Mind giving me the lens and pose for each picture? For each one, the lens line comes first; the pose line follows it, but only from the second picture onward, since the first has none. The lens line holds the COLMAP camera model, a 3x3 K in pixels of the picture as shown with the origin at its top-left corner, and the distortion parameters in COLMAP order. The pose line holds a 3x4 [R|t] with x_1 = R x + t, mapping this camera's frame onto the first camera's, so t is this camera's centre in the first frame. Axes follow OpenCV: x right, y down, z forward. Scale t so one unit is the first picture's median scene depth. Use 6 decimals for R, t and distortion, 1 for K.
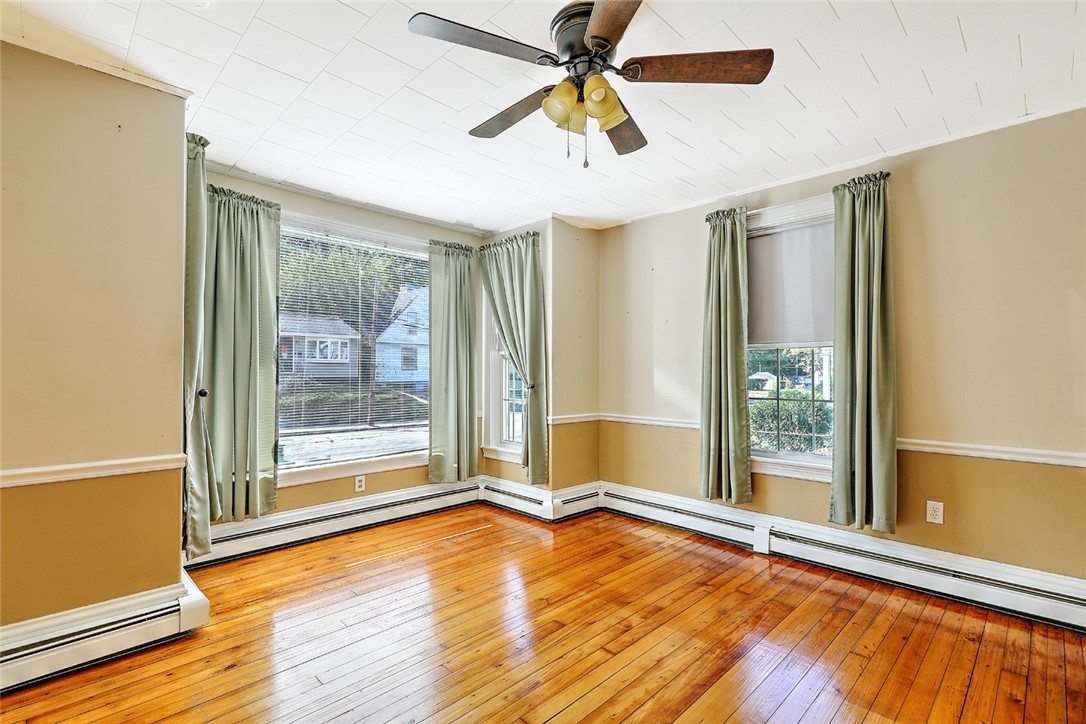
lens RADIAL K [[512.5, 0, 544.5], [0, 512.5, 367.0], [0, 0, 1]] dist [0.003117, -0.000706]
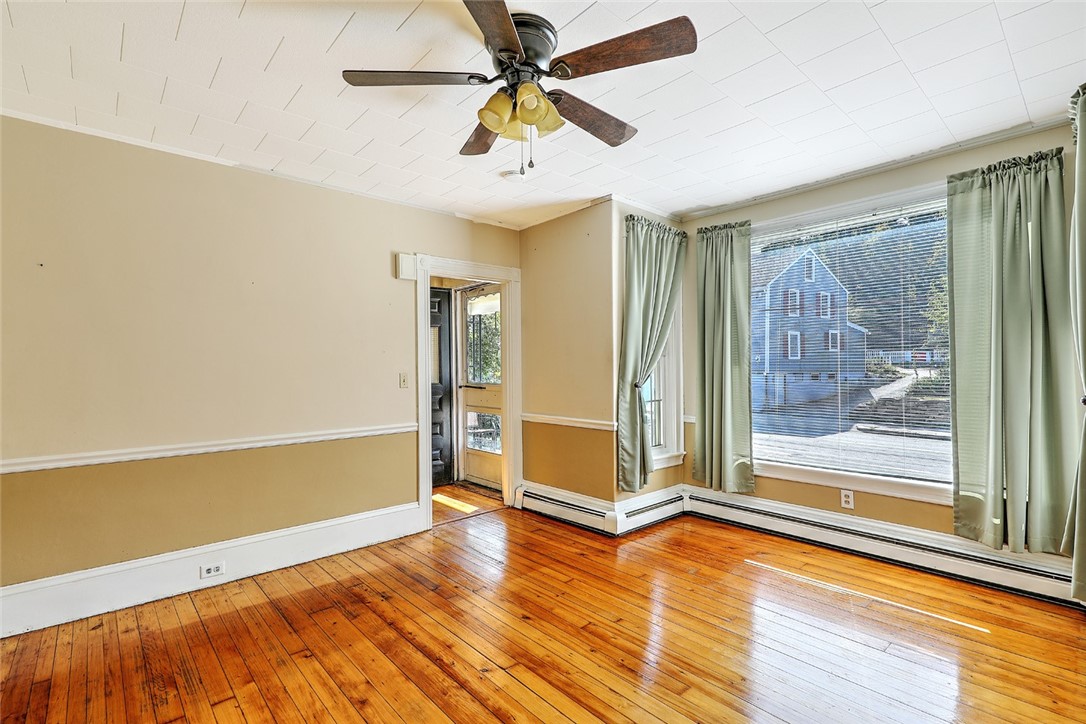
lens RADIAL K [[512.5, 0, 546.7], [0, 512.5, 366.1], [0, 0, 1]] dist [0.003117, -0.000706]
pose [[-0.088597, -0.005556, -0.996052, 0.533059], [0.012507, 0.999899, -0.006690, 0.001709], [0.995989, -0.013051, -0.088519, 0.554297]]
